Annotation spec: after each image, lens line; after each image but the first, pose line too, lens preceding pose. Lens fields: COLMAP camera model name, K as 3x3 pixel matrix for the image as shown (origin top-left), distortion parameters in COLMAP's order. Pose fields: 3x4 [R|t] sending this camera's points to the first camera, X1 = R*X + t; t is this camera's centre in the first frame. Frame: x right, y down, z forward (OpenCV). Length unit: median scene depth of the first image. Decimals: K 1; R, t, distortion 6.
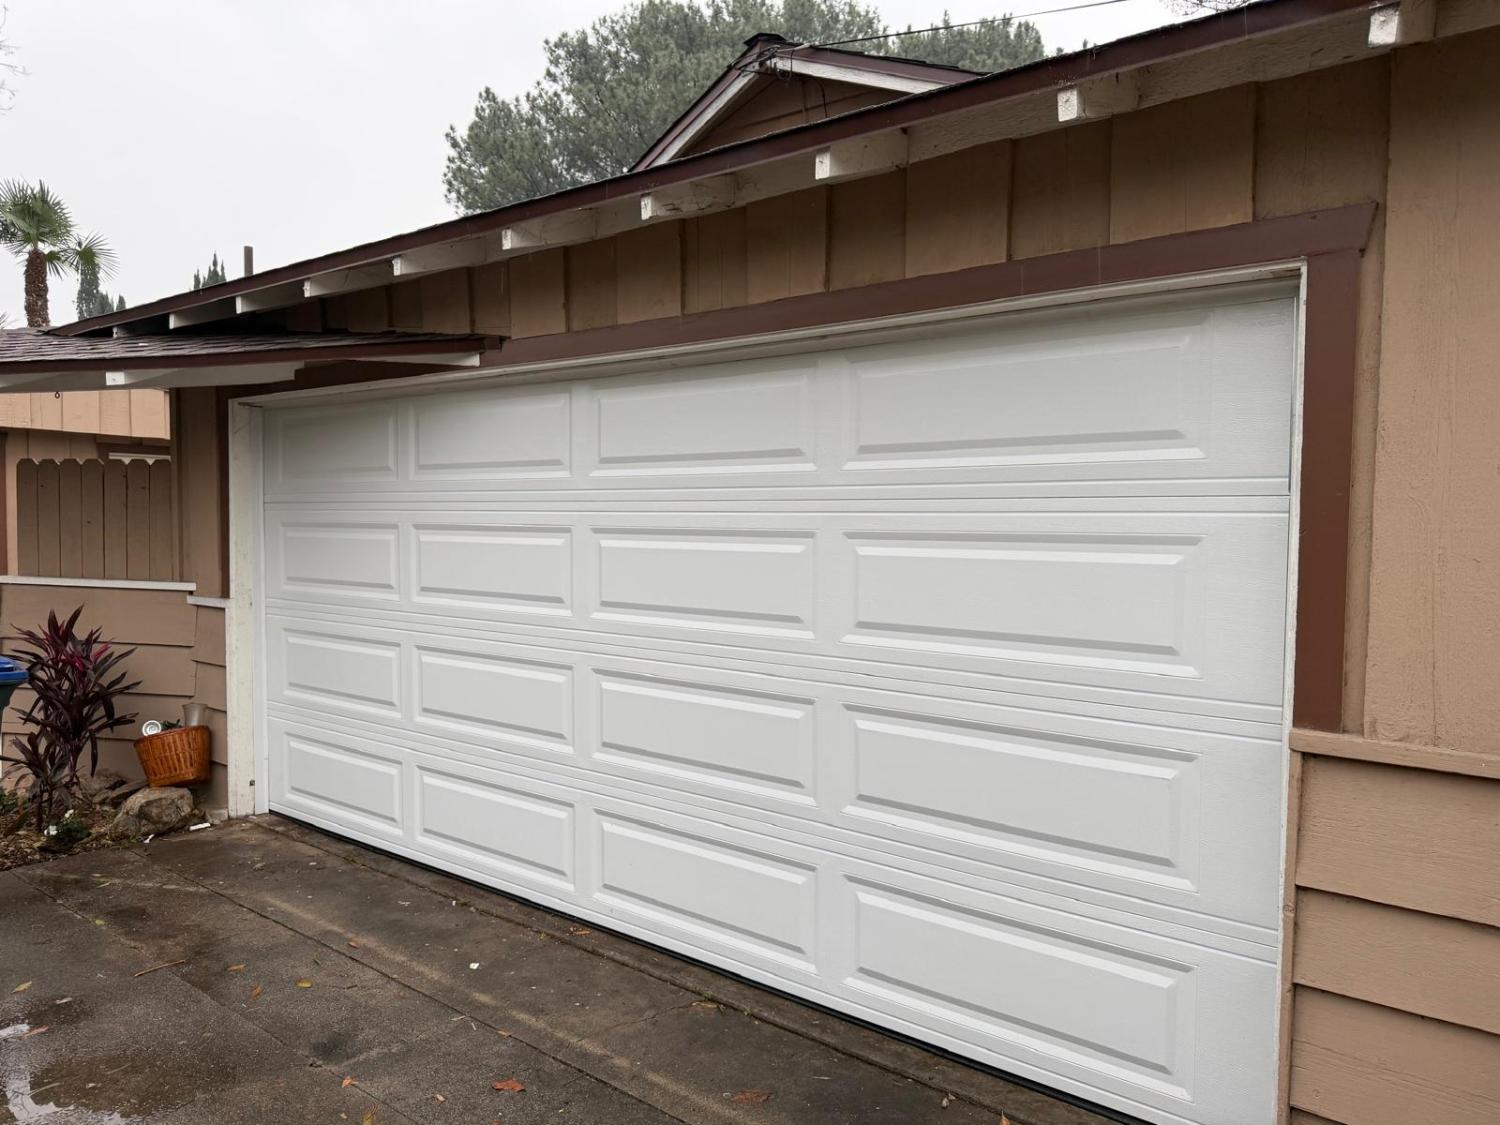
lens RADIAL K [[1071.2, 0, 751.5], [0, 1071.2, 573.7], [0, 0, 1]] dist [0.048764, -0.087908]
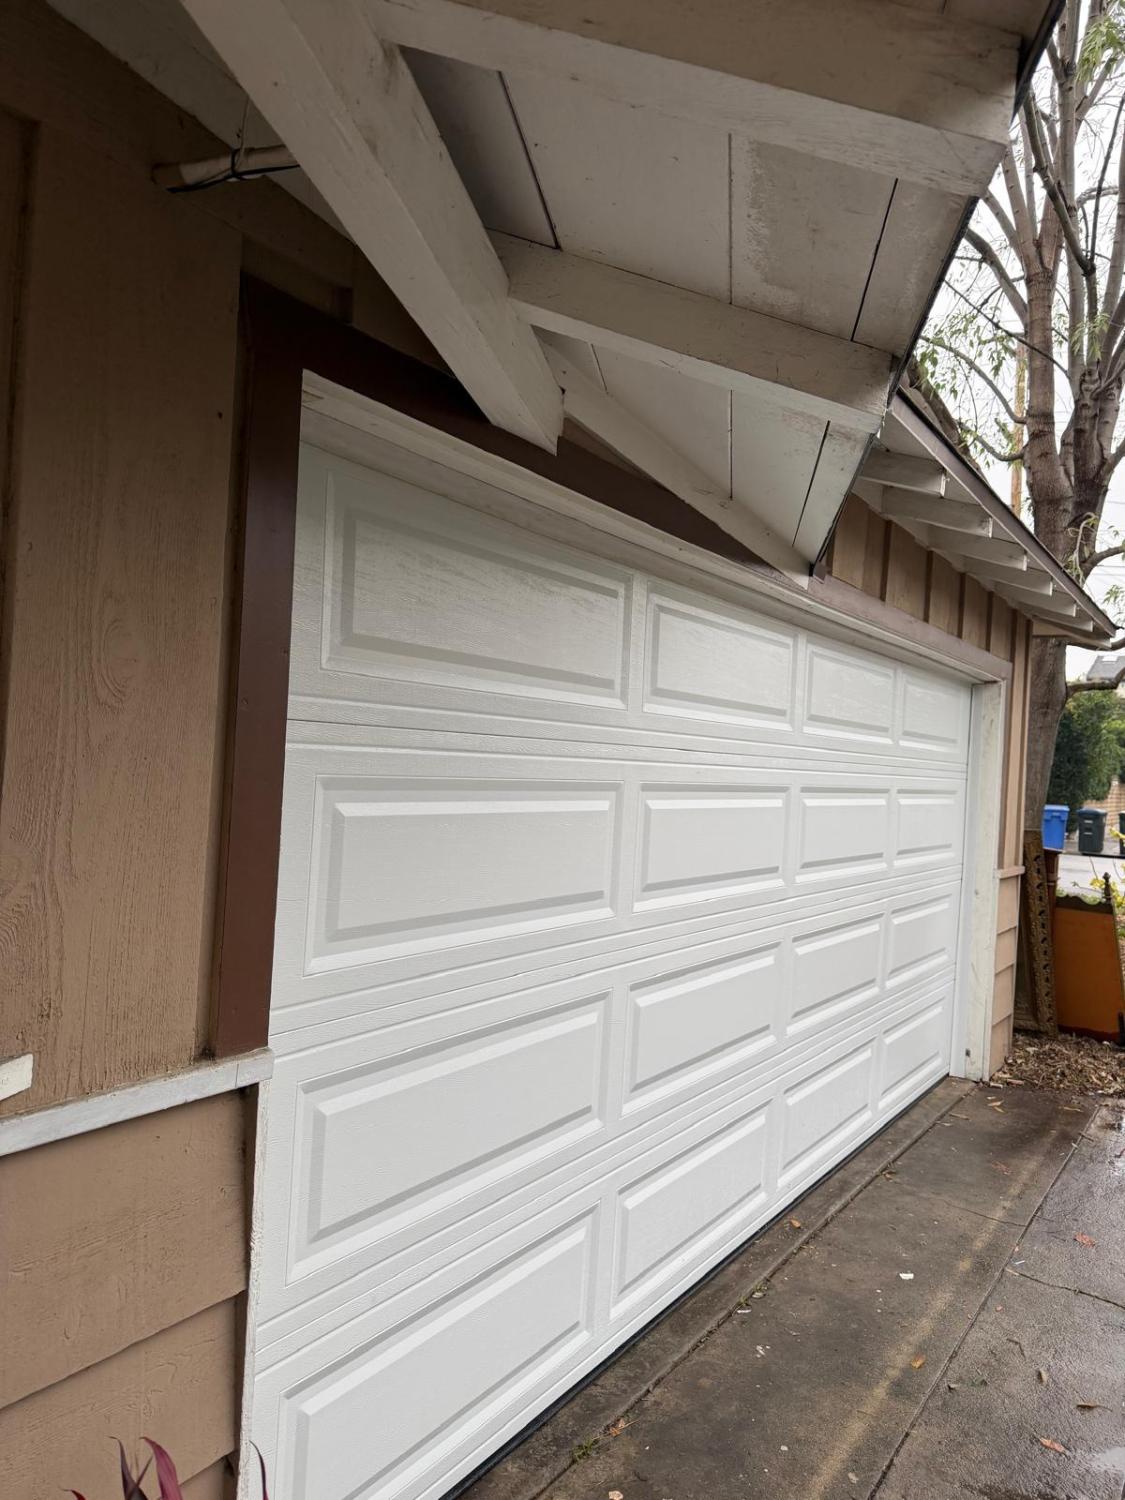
lens RADIAL K [[1057.2, 0, 559.1], [0, 1057.2, 758.0], [0, 0, 1]] dist [0.064291, -0.084227]
pose [[-0.079489, -0.018336, 0.996667, -1.024972], [-0.011544, 0.999781, 0.017473, -0.079528], [-0.996769, -0.010117, -0.079683, 1.242603]]
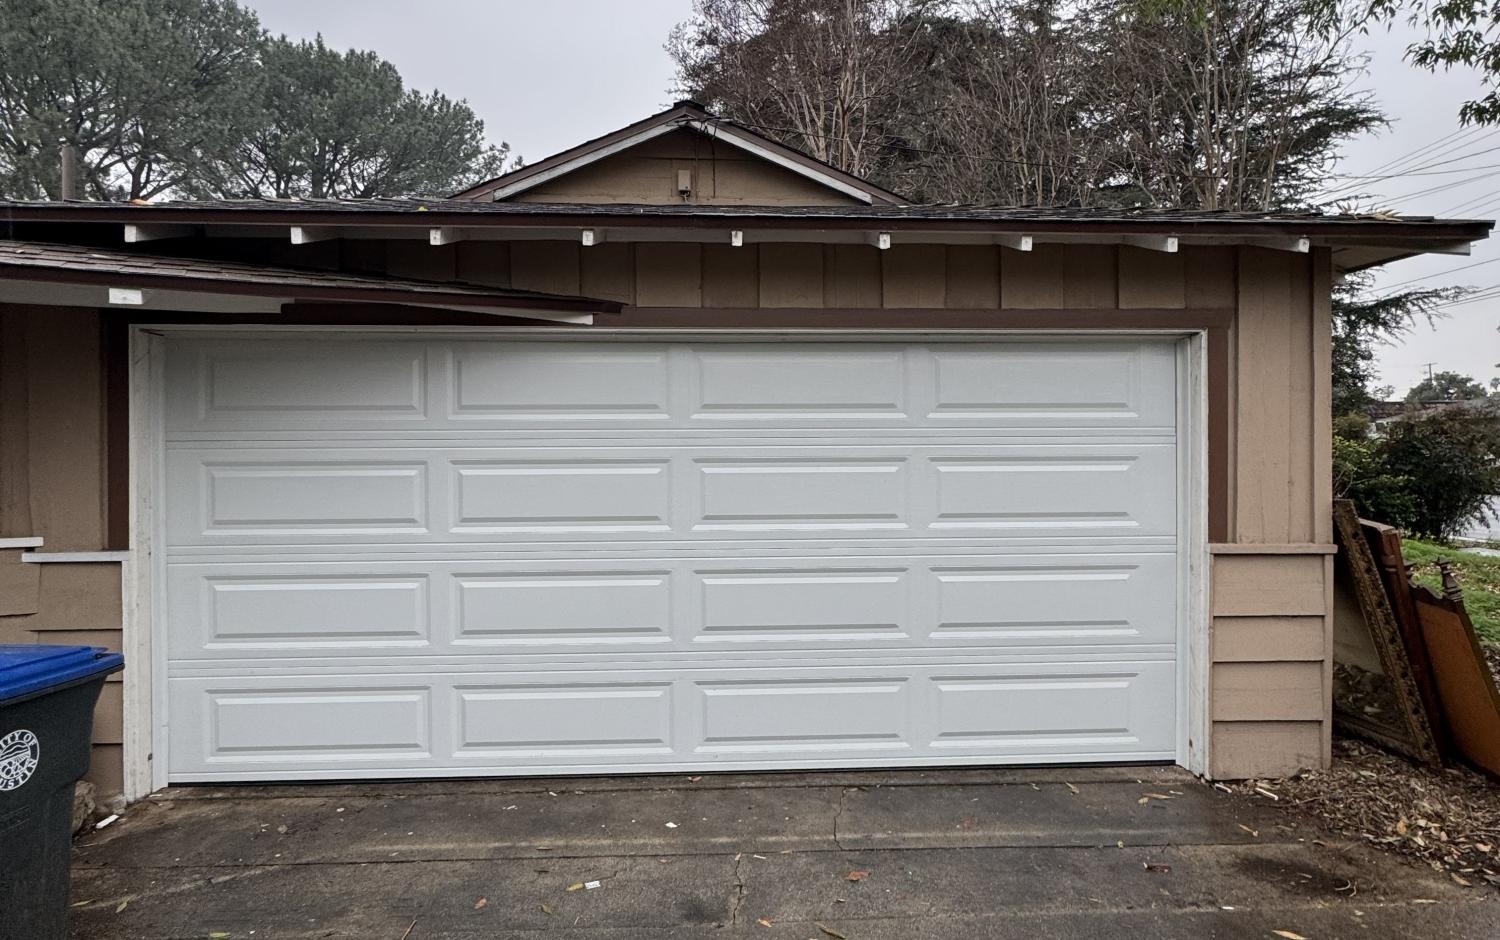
lens RADIAL K [[796.9, 0, 752.5], [0, 796.9, 452.4], [0, 0, 1]] dist [-0.001962, 0.000432]
pose [[0.747007, -0.017241, 0.664593, -0.704606], [0.044573, 0.998713, -0.024190, -0.023665], [-0.663321, 0.047693, 0.746814, 0.232890]]
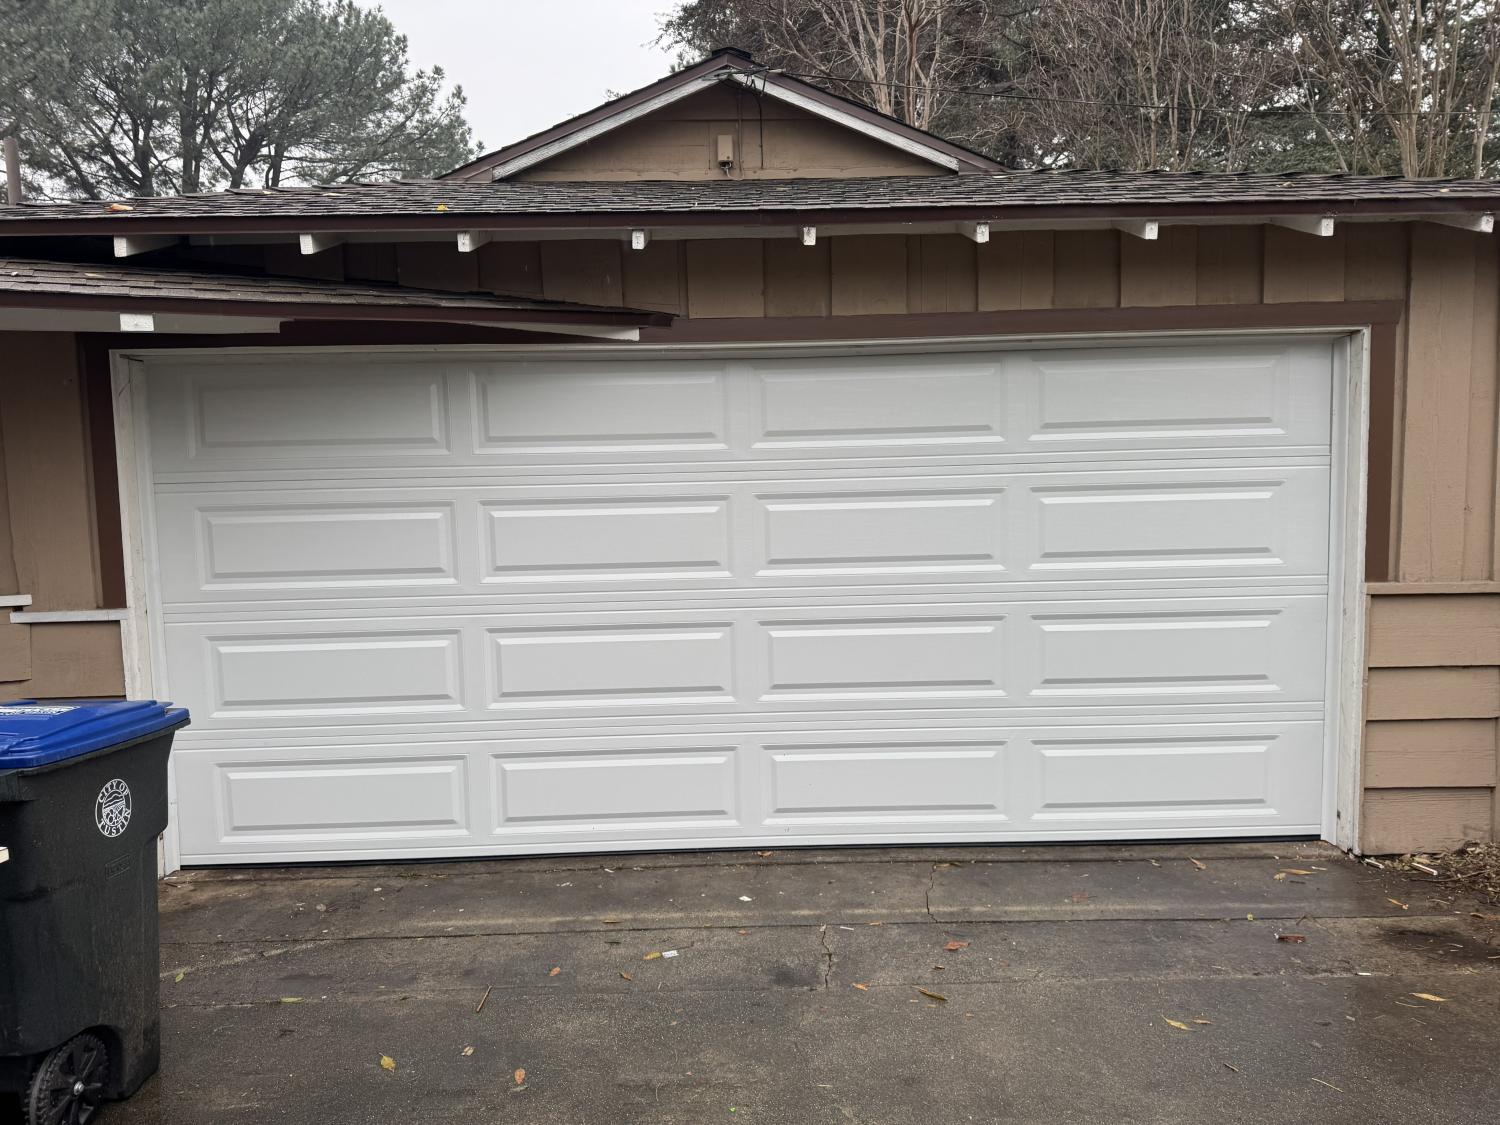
lens RADIAL K [[1057.2, 0, 750.4], [0, 1057.2, 572.5], [0, 0, 1]] dist [0.064291, -0.084227]
pose [[0.764760, -0.082936, 0.638955, -0.832161], [0.061908, 0.996551, 0.055255, -0.022315], [-0.641334, -0.002701, 0.767257, 0.157253]]
